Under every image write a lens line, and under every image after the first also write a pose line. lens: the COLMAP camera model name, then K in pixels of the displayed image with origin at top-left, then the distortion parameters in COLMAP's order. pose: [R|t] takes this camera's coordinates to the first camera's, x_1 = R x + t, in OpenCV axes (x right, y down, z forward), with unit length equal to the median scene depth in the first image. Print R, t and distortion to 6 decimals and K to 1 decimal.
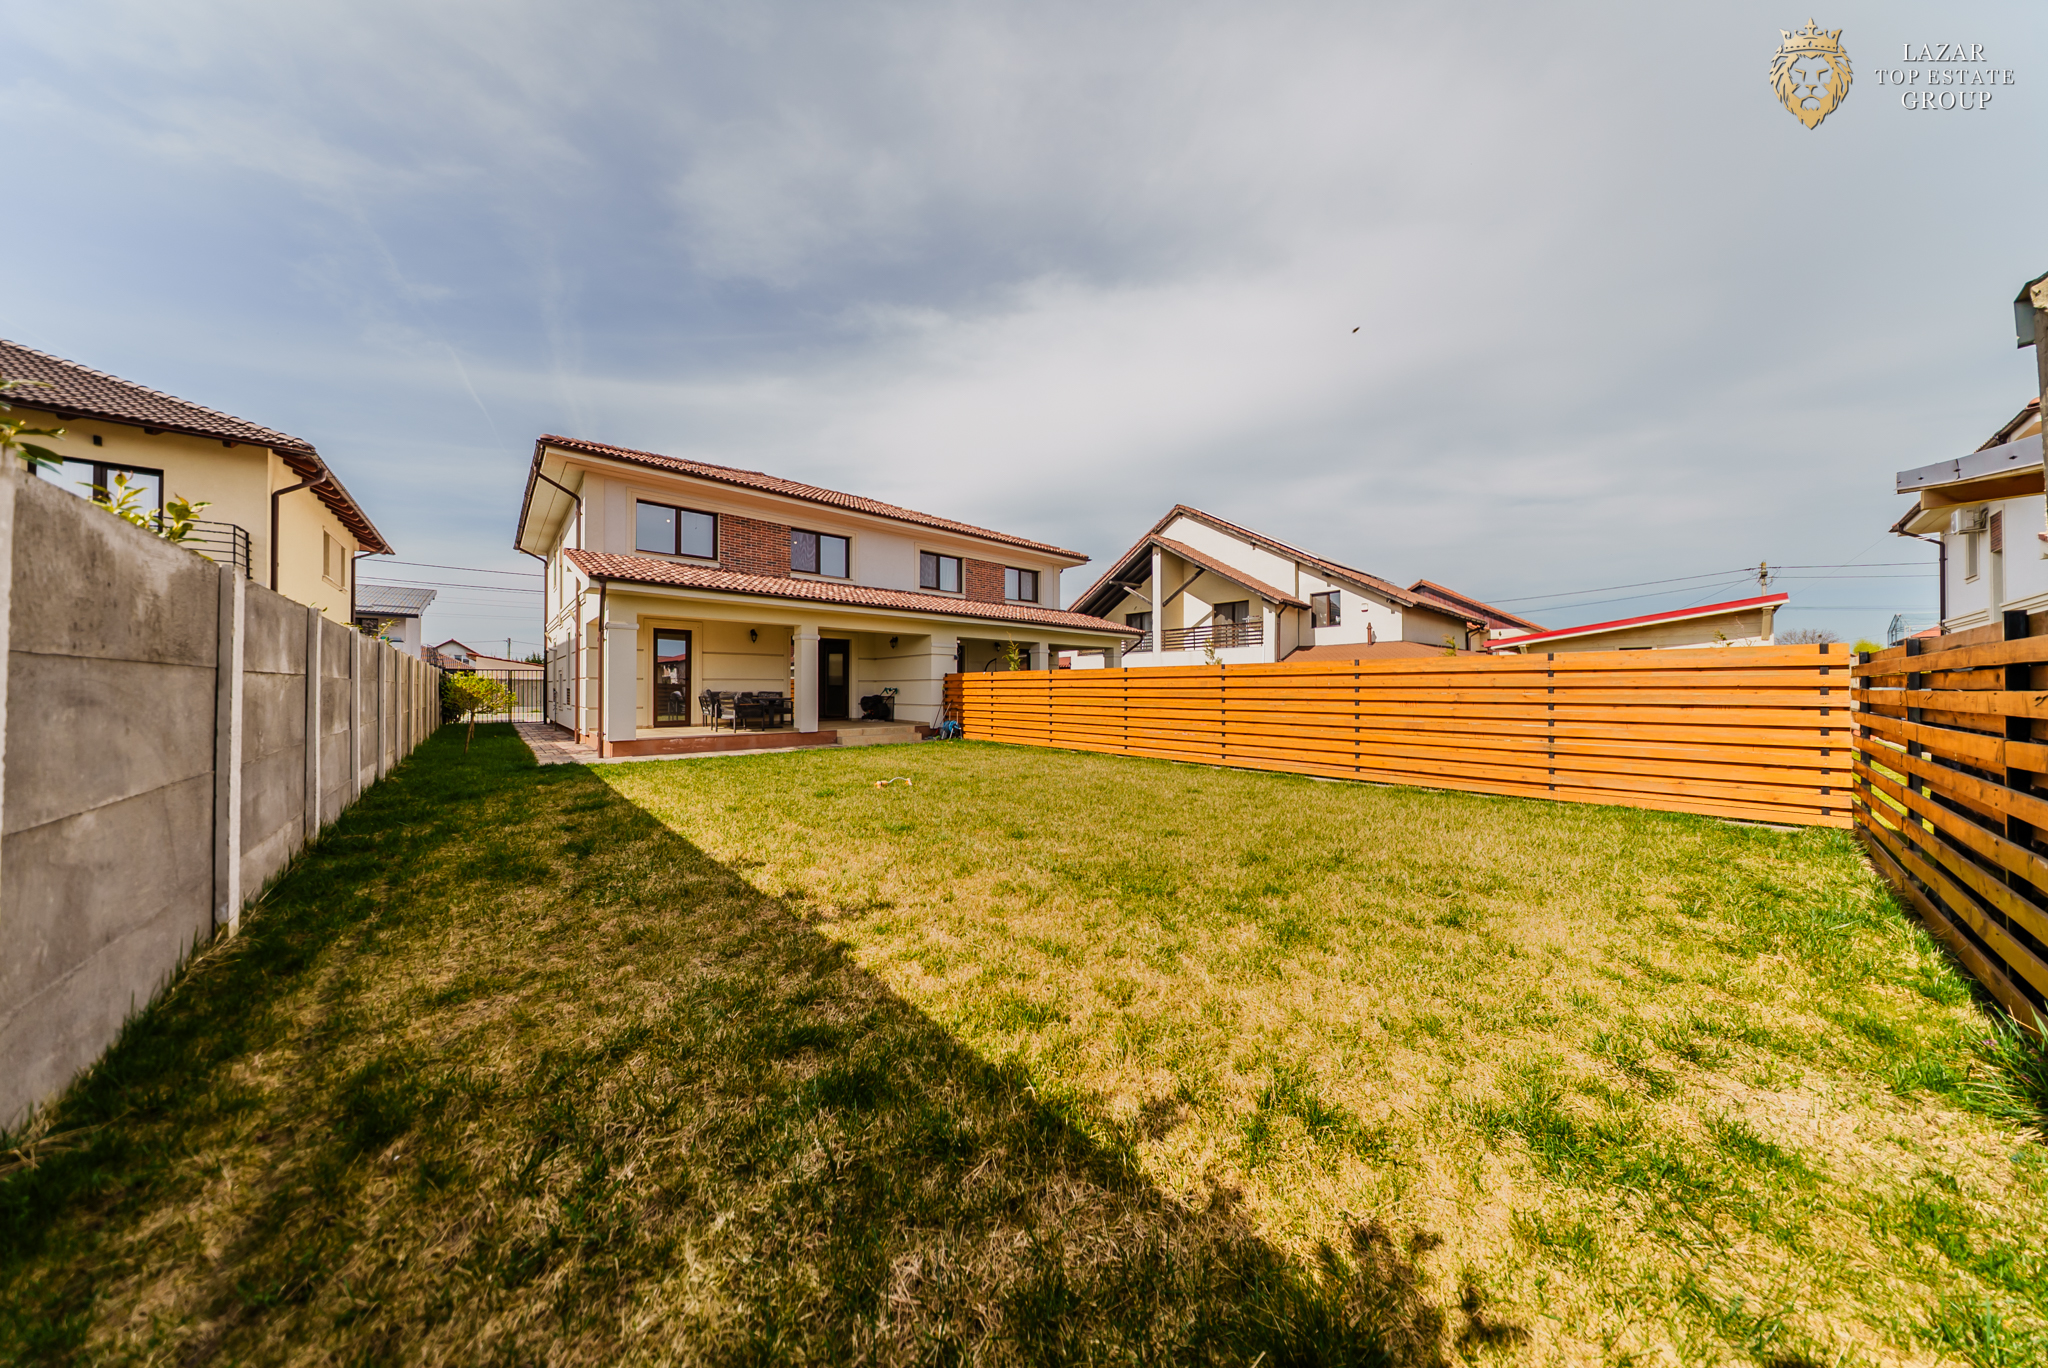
lens RADIAL K [[606.7, 0, 1035.4], [0, 606.7, 683.6], [0, 0, 1]] dist [0.000464, -0.000330]
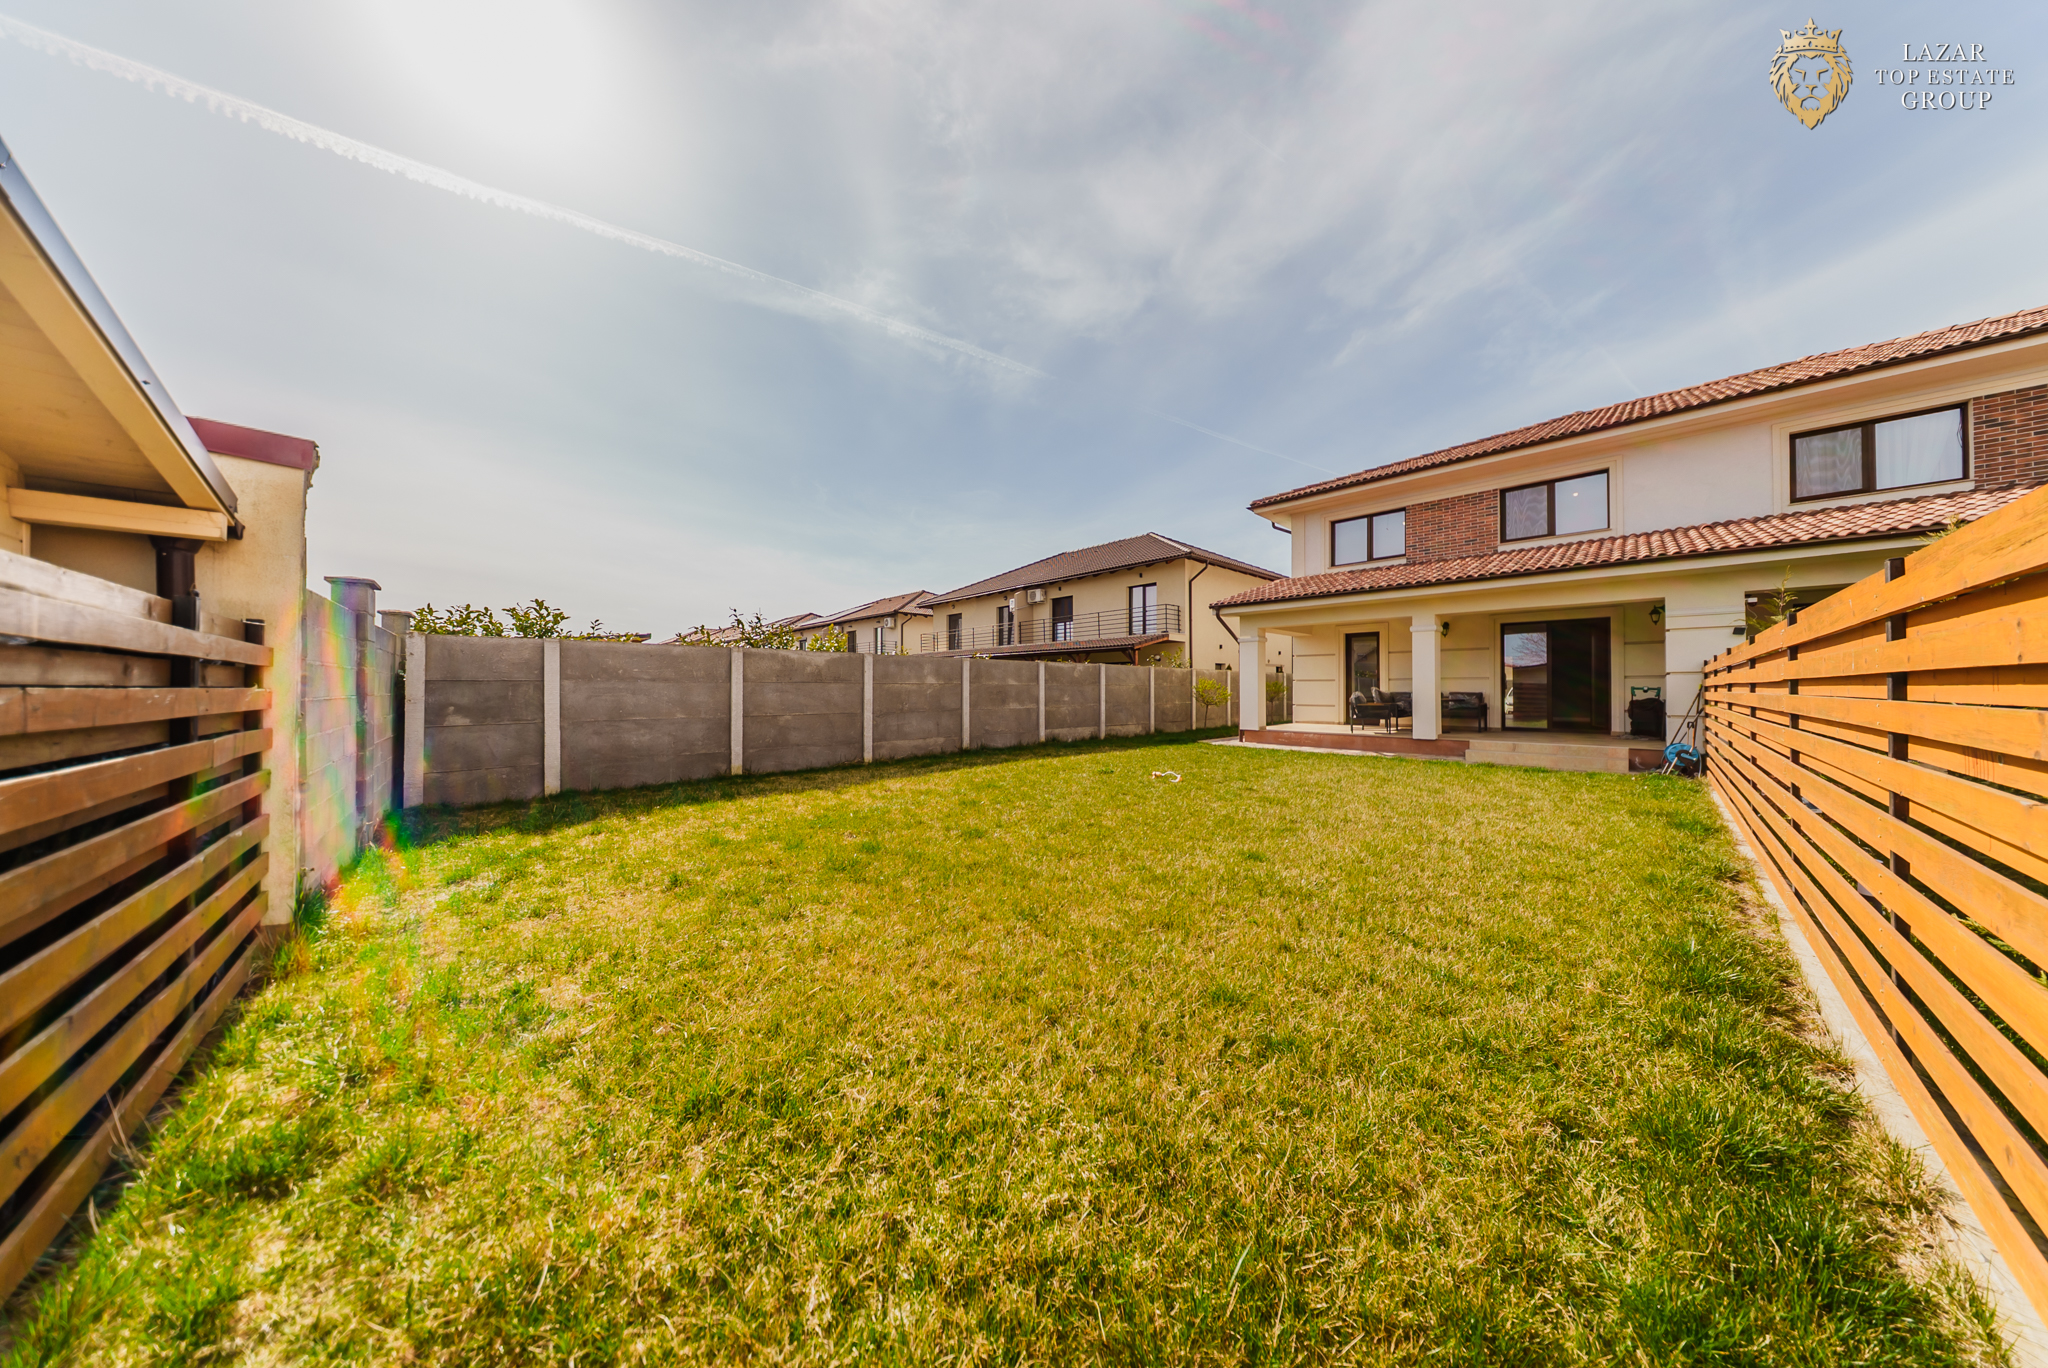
lens RADIAL K [[606.7, 0, 1023.9], [0, 606.7, 689.7], [0, 0, 1]] dist [0.000464, -0.000330]
pose [[0.034088, -0.004207, -0.999410, 0.406592], [0.012645, 0.999913, -0.003777, 0.004917], [0.999339, -0.012509, 0.034138, 0.349061]]
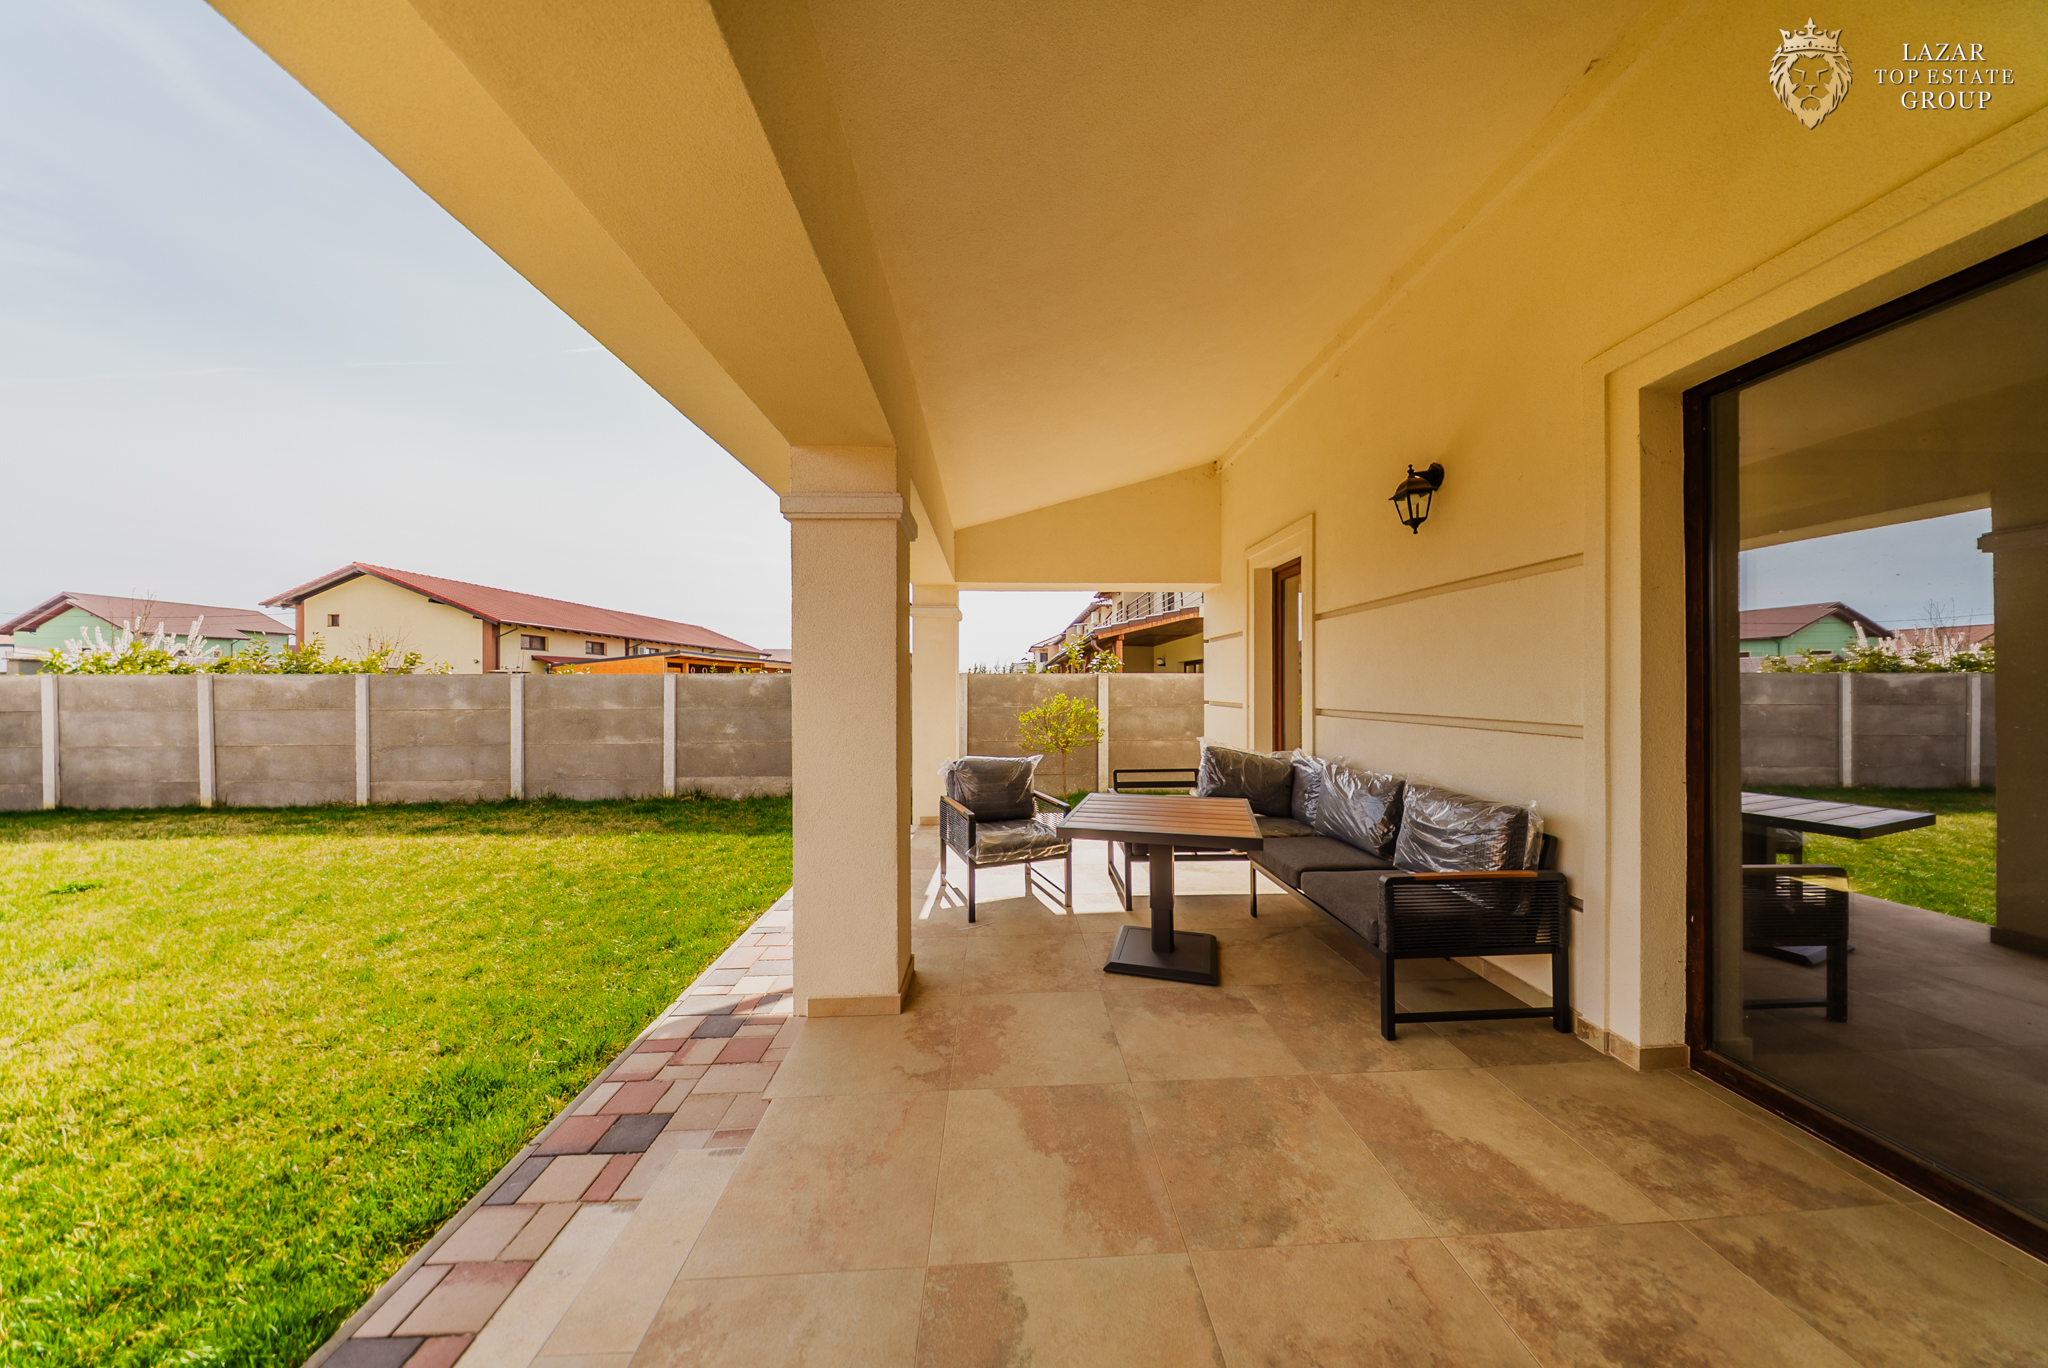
lens RADIAL K [[606.7, 0, 1019.4], [0, 606.7, 699.0], [0, 0, 1]] dist [0.000464, -0.000330]
pose [[-0.646478, 0.000126, -0.762933, -0.218078], [0.010507, 0.999907, -0.008738, -0.005571], [0.762860, -0.013665, -0.646419, 1.003384]]
